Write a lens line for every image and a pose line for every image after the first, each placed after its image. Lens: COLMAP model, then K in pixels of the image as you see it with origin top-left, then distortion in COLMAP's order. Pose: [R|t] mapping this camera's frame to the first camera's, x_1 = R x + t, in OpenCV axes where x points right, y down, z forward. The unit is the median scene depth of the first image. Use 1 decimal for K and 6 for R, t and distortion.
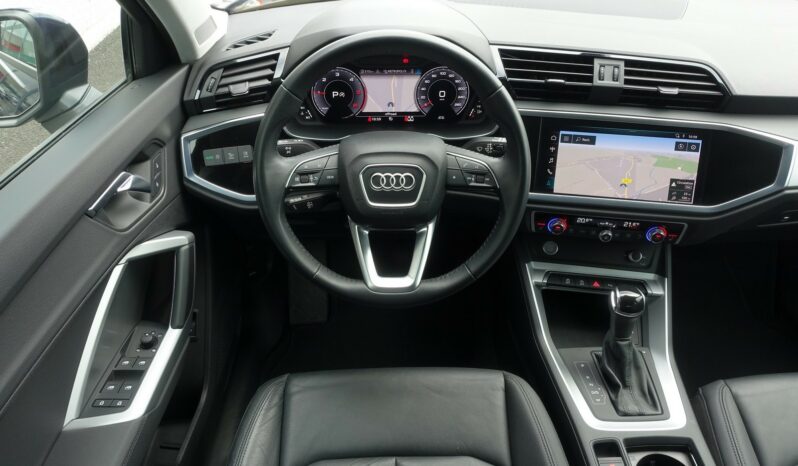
lens RADIAL K [[545.7, 0, 399.0], [0, 545.7, 233.0], [0, 0, 1]] dist [0.001838, -0.000366]
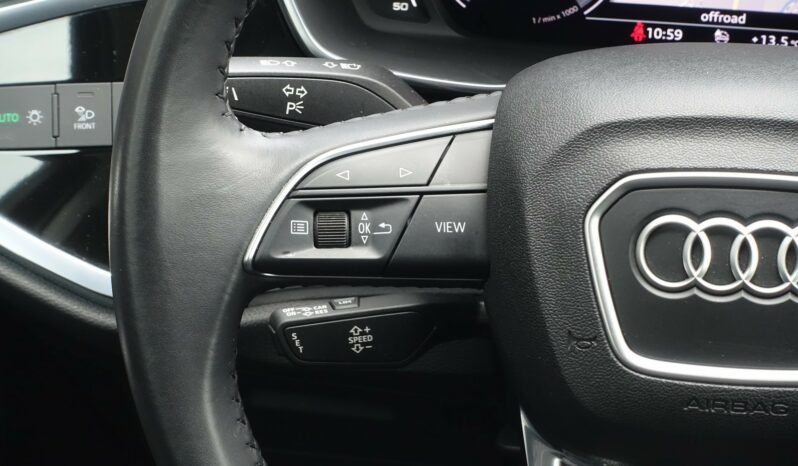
lens RADIAL K [[1472.5, 0, 399.0], [0, 1472.5, 233.0], [0, 0, 1]] dist [-0.139750, 0.023536]
pose [[0.979226, 0.087716, -0.182816, -0.033316], [-0.113598, 0.984137, -0.136274, -0.011309], [0.167962, 0.154211, 0.973657, 0.366538]]
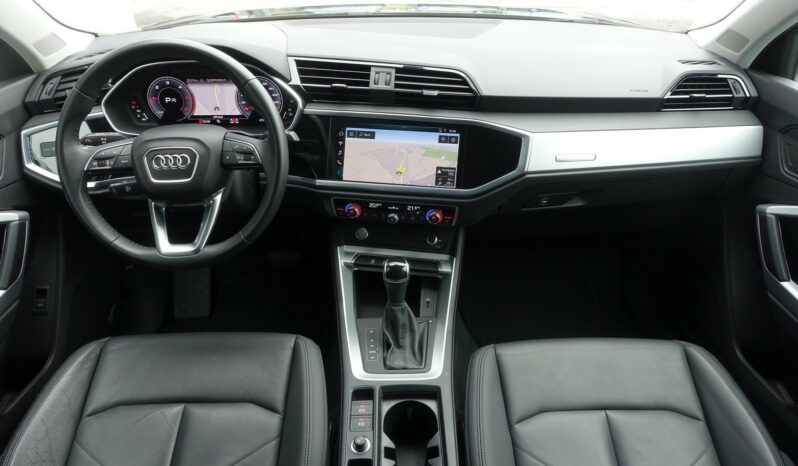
lens RADIAL K [[545.7, 0, 399.0], [0, 545.7, 233.0], [0, 0, 1]] dist [0.001838, -0.000366]
pose [[0.999965, -0.000254, -0.008315, 0.423023], [-0.000365, 0.997225, -0.074440, 0.128645], [0.008311, 0.074441, 0.997191, -0.158054]]
